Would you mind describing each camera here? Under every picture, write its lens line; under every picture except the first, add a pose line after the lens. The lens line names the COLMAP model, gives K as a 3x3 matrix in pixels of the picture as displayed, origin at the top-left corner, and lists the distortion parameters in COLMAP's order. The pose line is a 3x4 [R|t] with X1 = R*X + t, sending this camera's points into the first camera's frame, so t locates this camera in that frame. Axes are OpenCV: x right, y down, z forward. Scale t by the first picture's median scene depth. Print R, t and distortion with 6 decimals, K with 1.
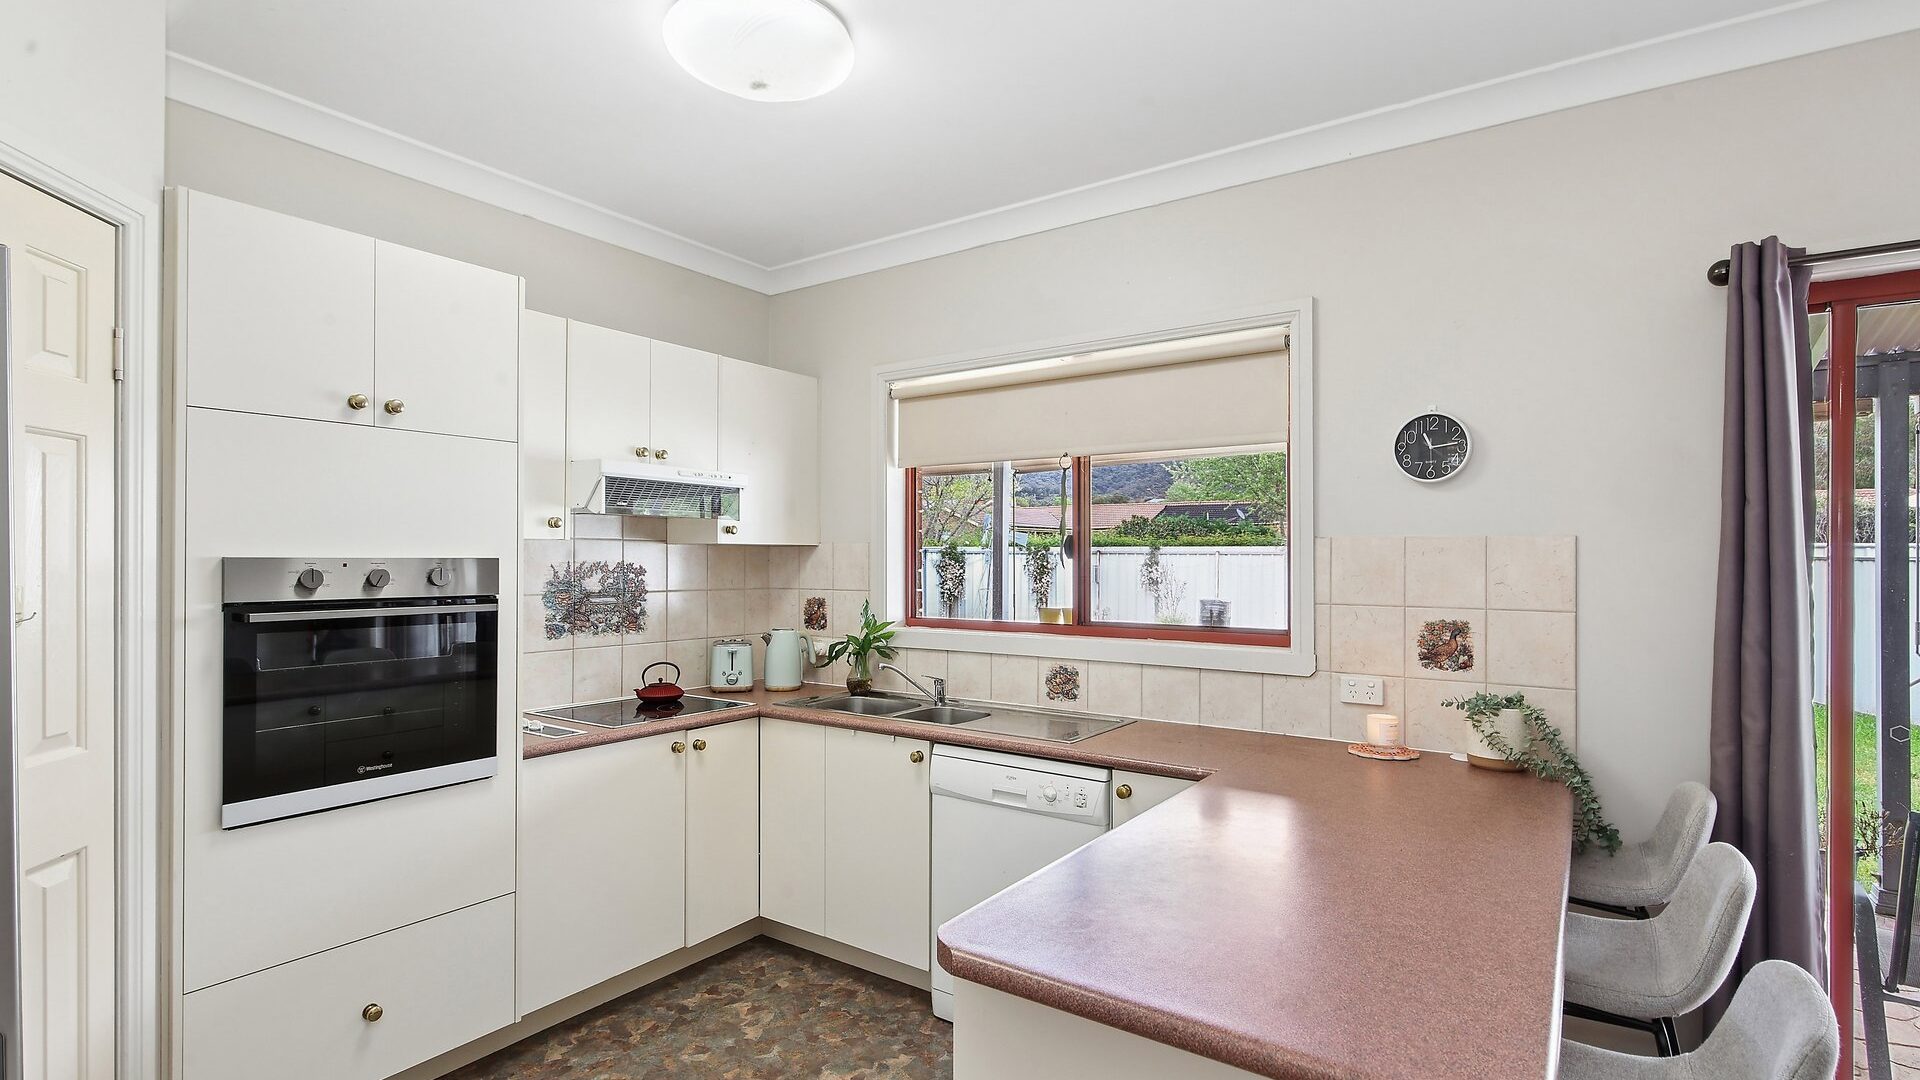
lens RADIAL K [[914.2, 0, 962.5], [0, 914.2, 557.0], [0, 0, 1]] dist [0.004045, 0.000435]
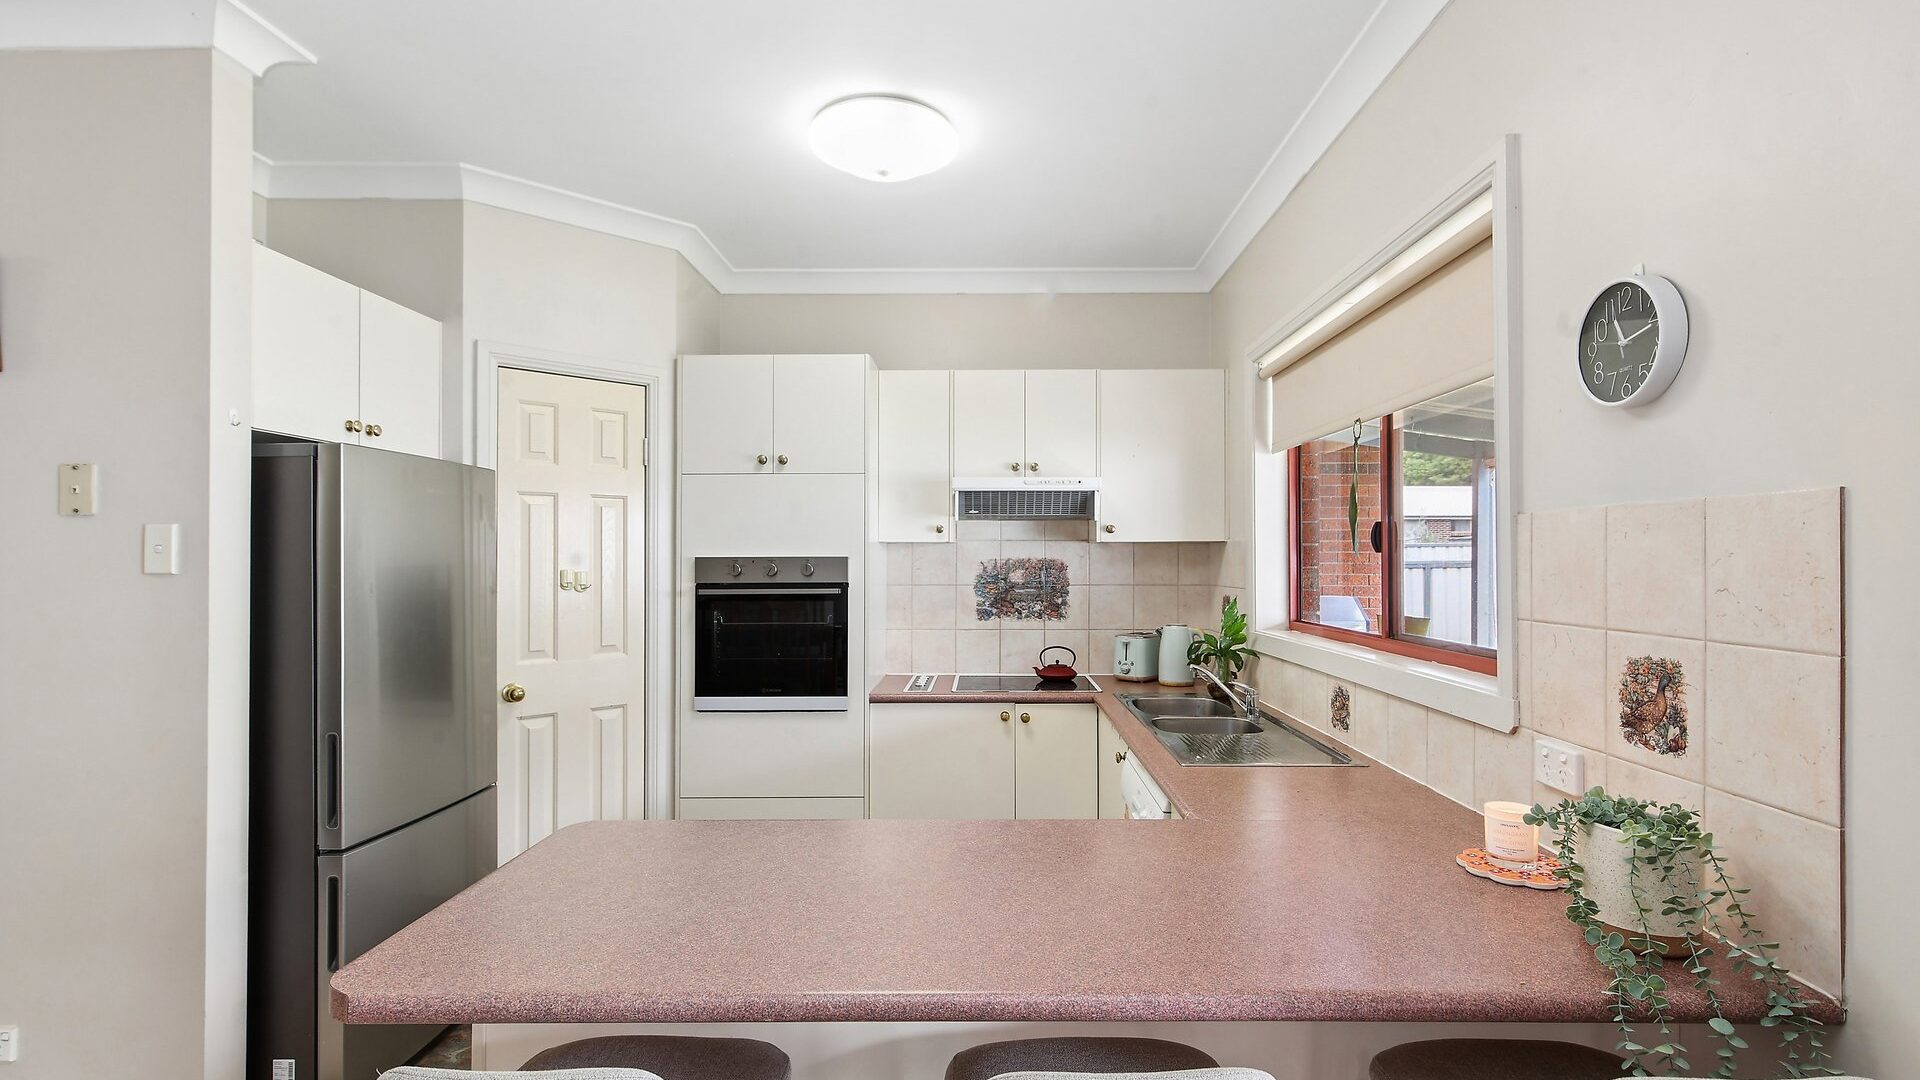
lens RADIAL K [[914.2, 0, 972.0], [0, 914.2, 537.3], [0, 0, 1]] dist [0.004045, 0.000435]
pose [[0.553019, -0.025778, -0.832770, 0.592020], [0.007827, 0.999638, -0.025745, 0.007306], [0.833132, 0.007720, 0.553021, 0.287611]]
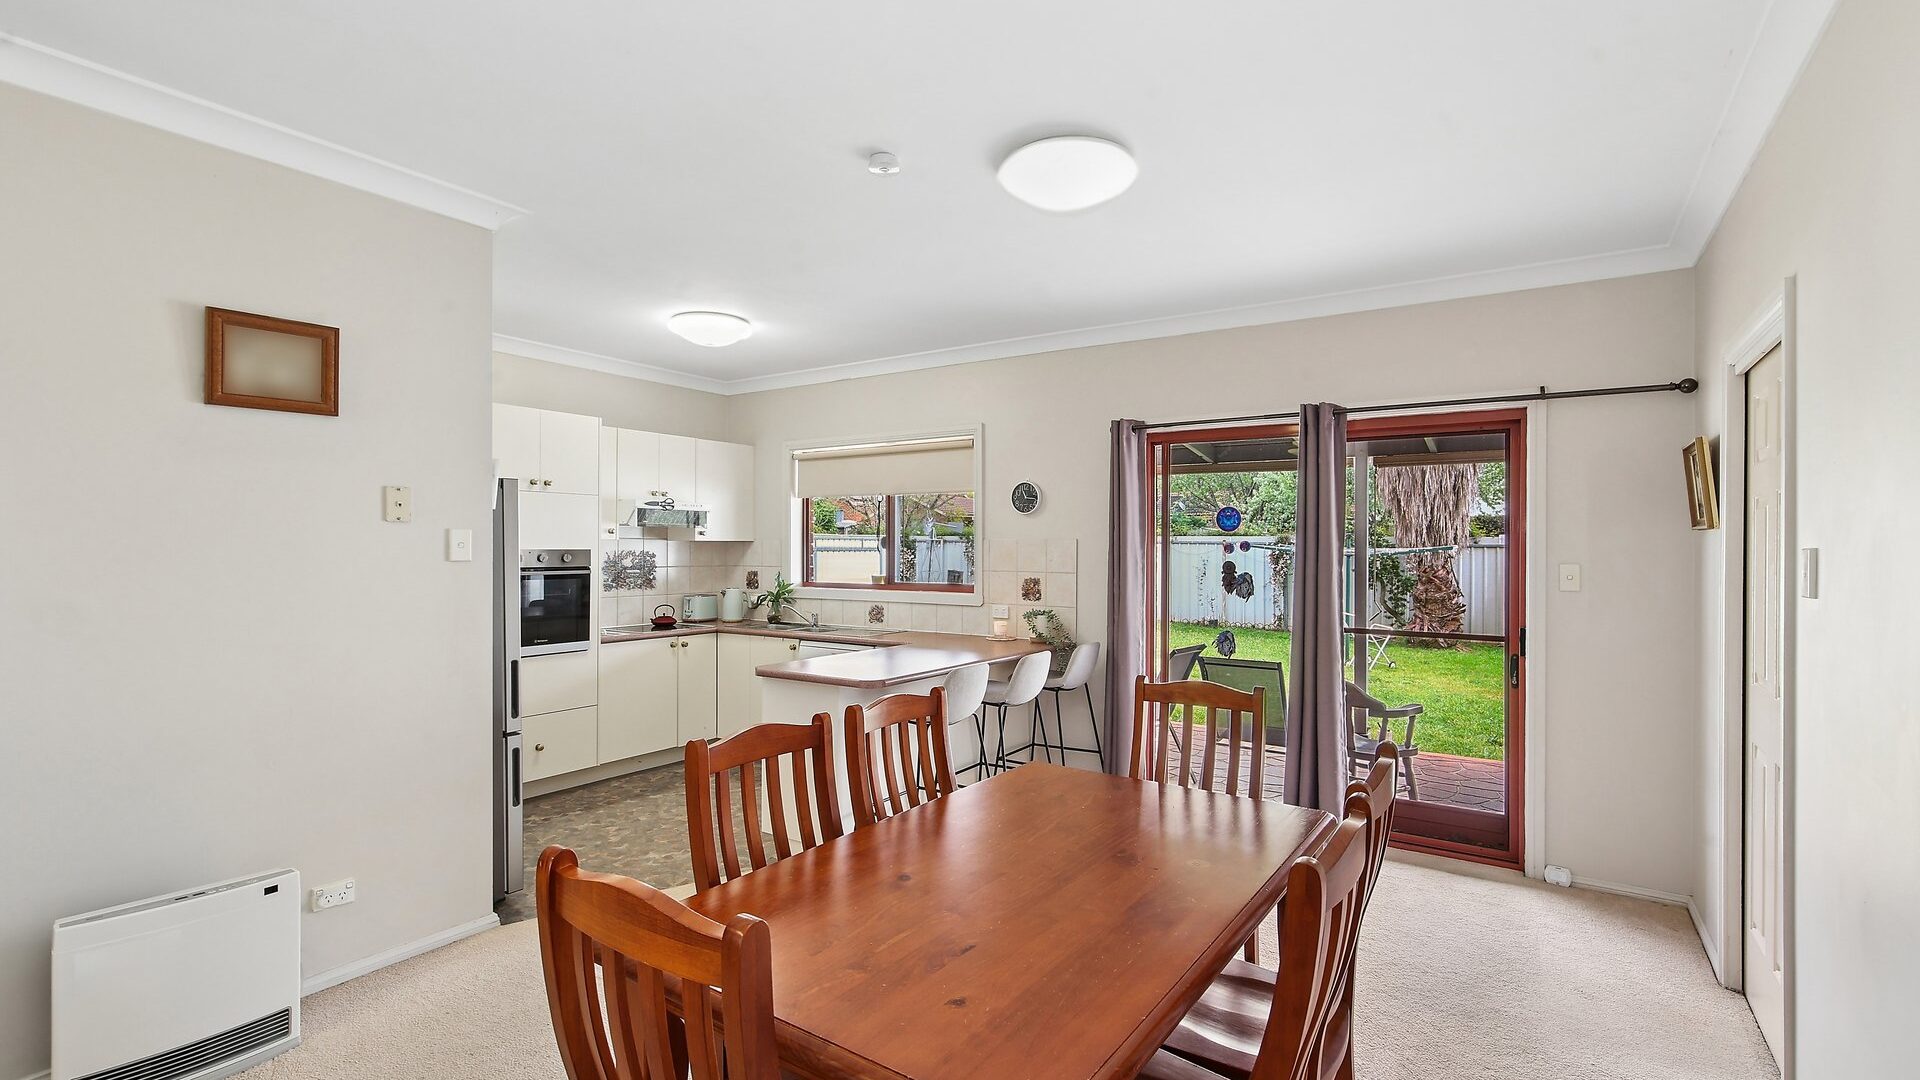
lens RADIAL K [[891.1, 0, 976.9], [0, 891.1, 540.1], [0, 0, 1]] dist [0.003896, 0.000170]
pose [[0.999579, 0.000253, 0.029024, 0.263365], [-0.000148, 0.999994, -0.003594, -0.010181], [-0.029024, 0.003589, 0.999572, -0.865232]]
